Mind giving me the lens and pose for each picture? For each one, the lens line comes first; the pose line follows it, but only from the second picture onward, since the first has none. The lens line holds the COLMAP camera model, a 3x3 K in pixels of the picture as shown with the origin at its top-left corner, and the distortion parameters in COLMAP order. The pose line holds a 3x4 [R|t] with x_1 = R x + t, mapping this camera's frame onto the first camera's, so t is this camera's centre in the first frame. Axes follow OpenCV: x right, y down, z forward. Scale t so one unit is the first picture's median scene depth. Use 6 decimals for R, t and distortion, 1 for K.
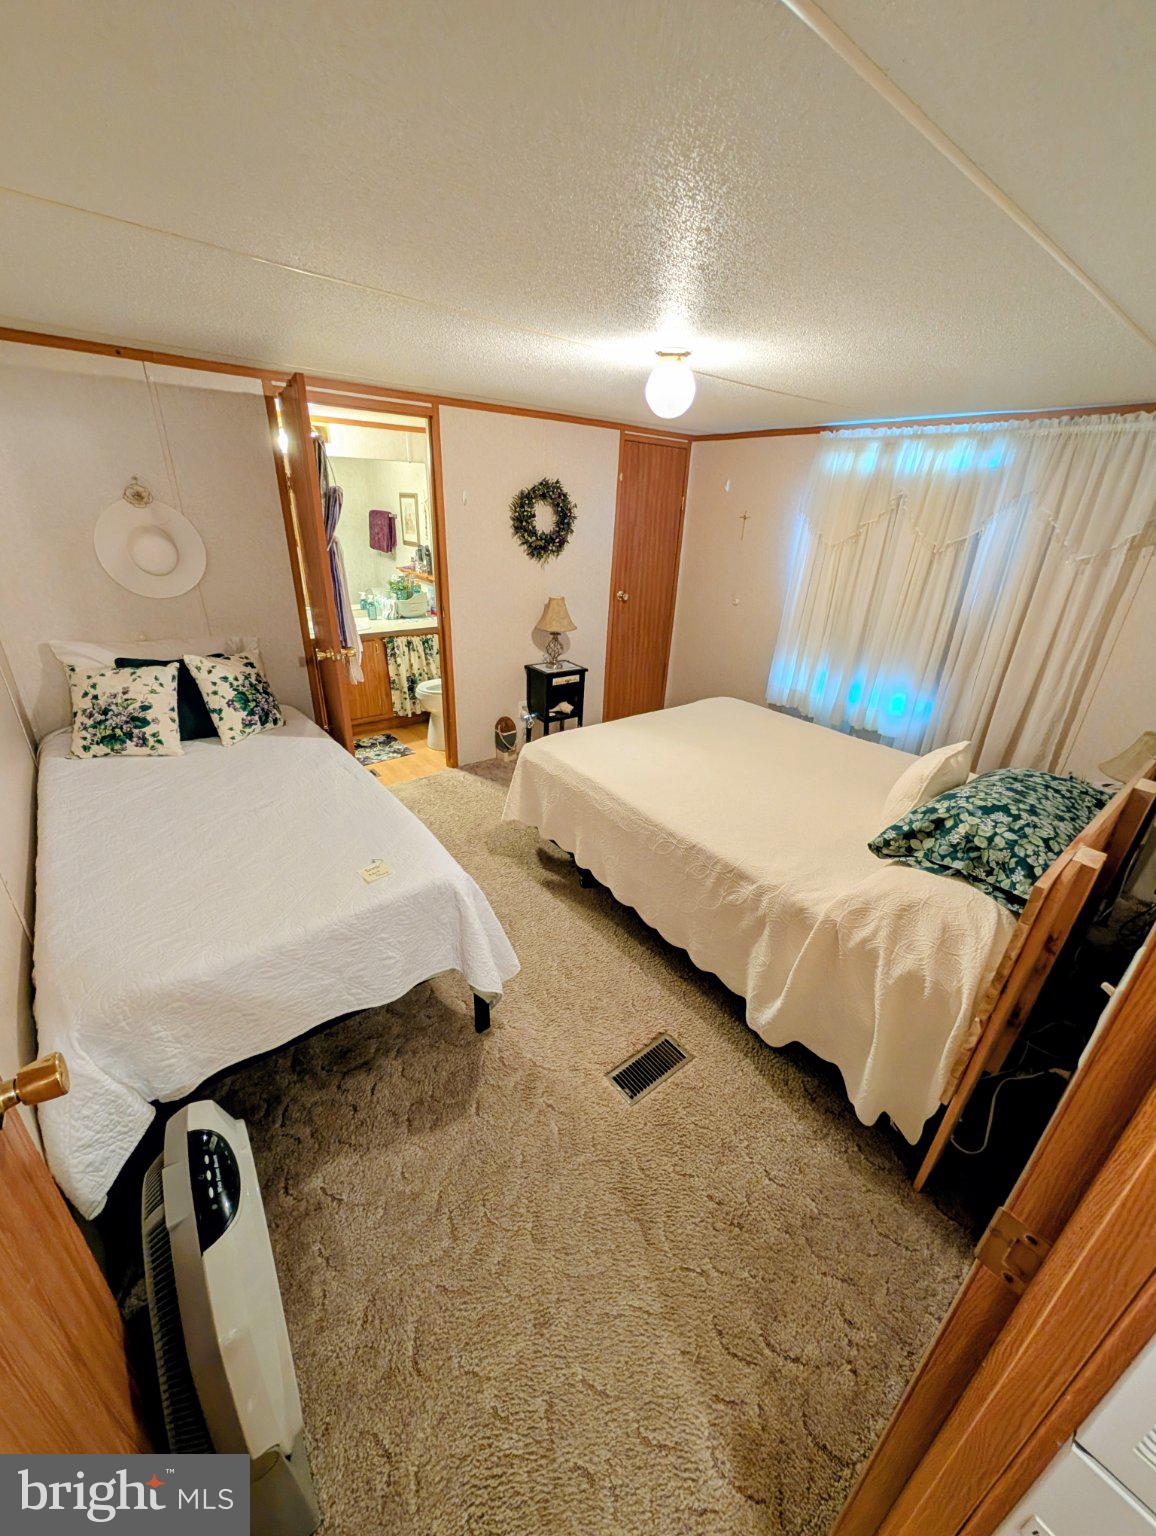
lens RADIAL K [[582.3, 0, 585.6], [0, 582.3, 764.3], [0, 0, 1]] dist [-0.000351, 0.000124]
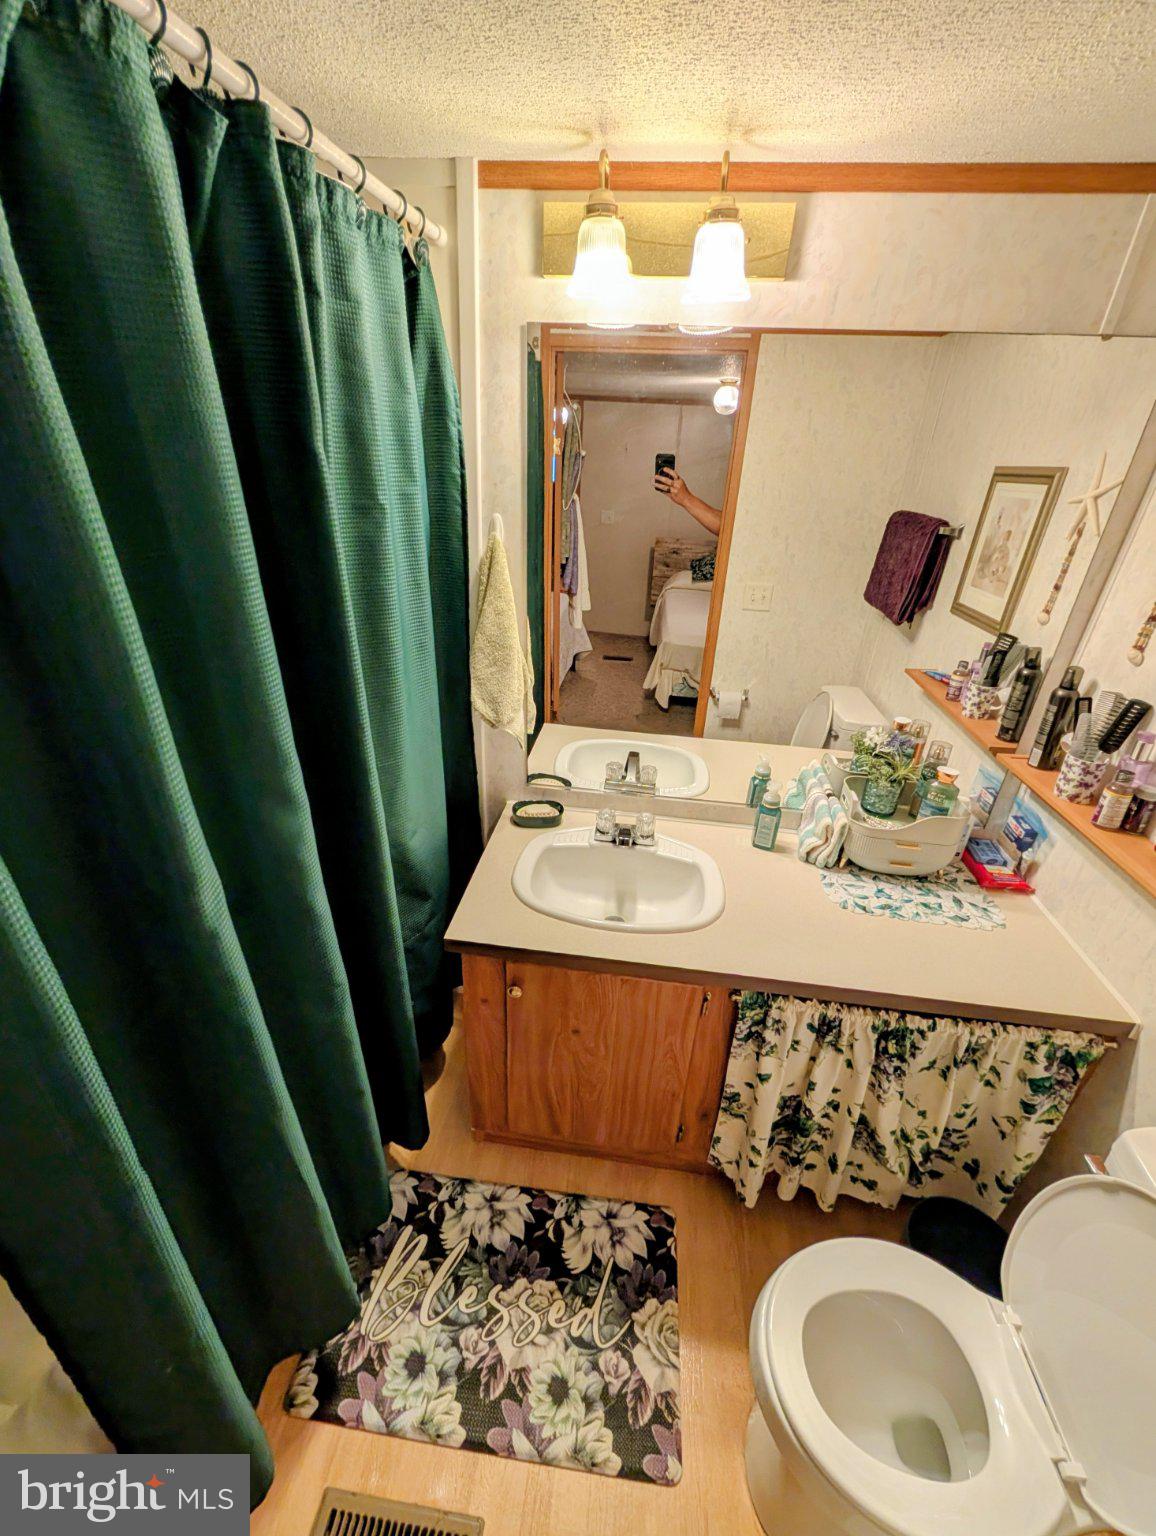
lens RADIAL K [[611.0, 0, 580.0], [0, 611.0, 766.3], [0, 0, 1]] dist [-0.003023, -0.000215]
pose [[0.686466, 0.316337, -0.654748, -0.228130], [-0.309766, 0.941846, 0.130274, -0.313446], [0.657882, 0.113390, 0.744536, 0.682389]]
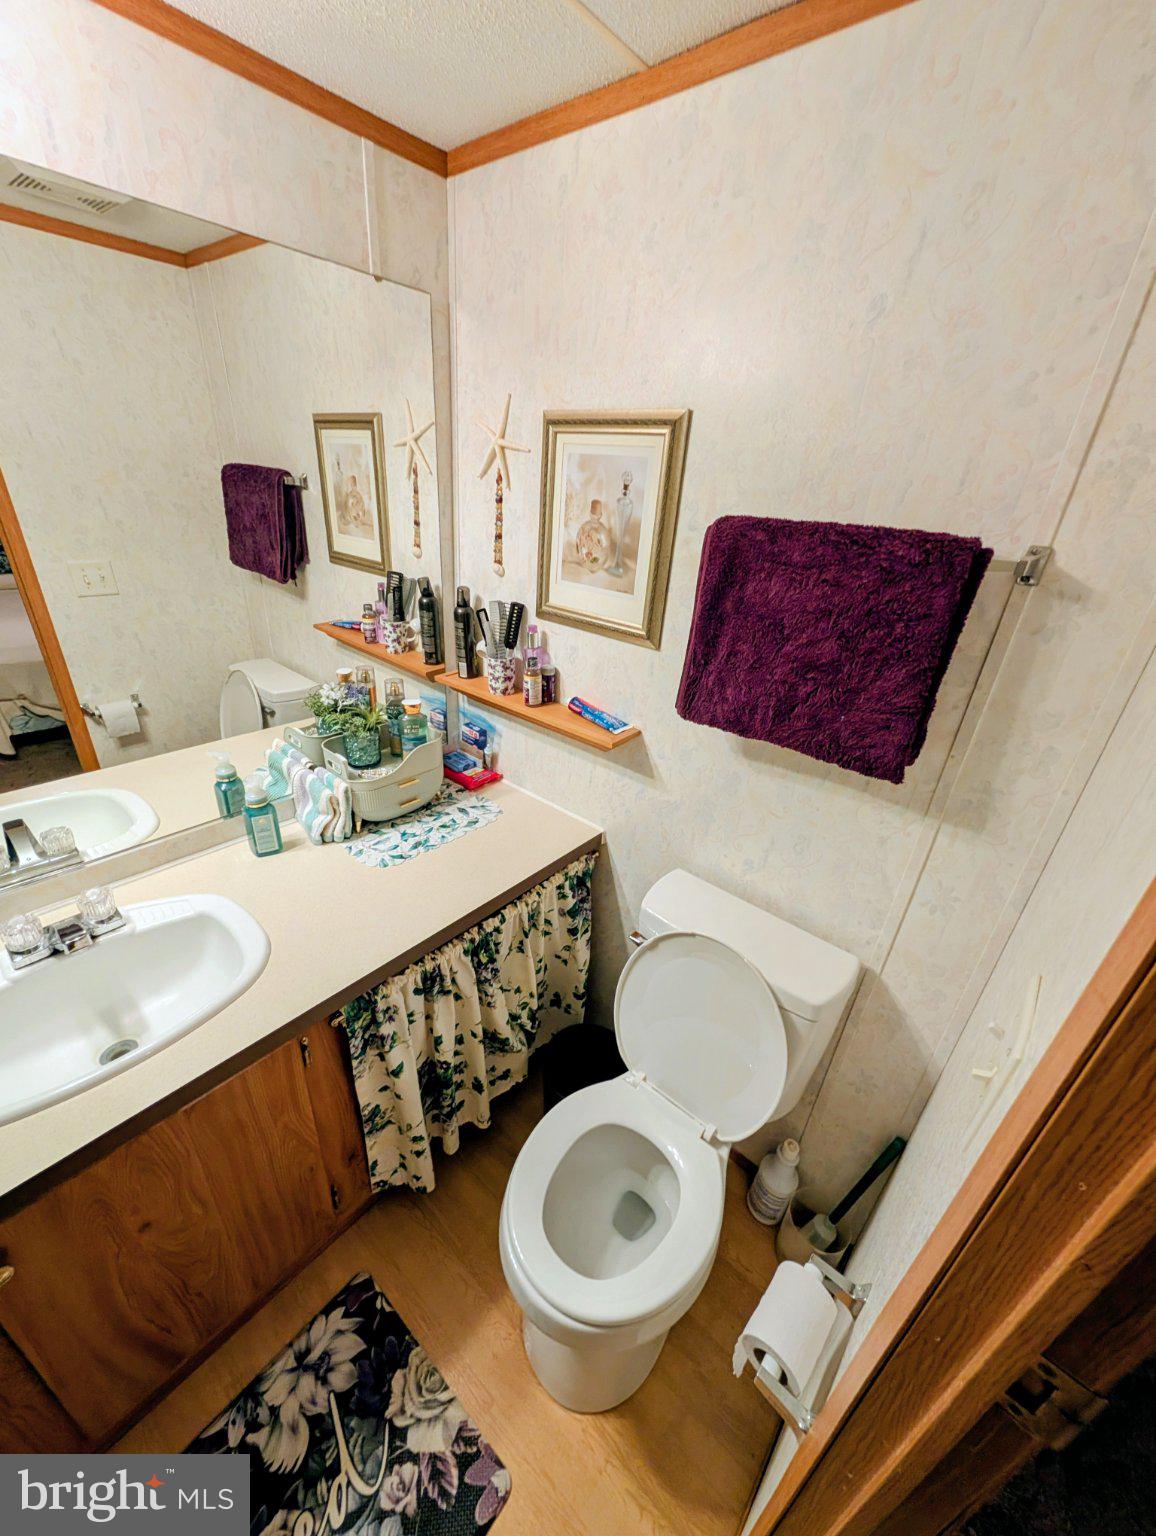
lens RADIAL K [[582.3, 0, 577.0], [0, 582.3, 768.1], [0, 0, 1]] dist [-0.000351, 0.000124]
pose [[0.984810, -0.053692, 0.165127, -0.268174], [0.045654, 0.997598, 0.052094, -0.305824], [-0.167527, -0.043764, 0.984896, 0.712934]]
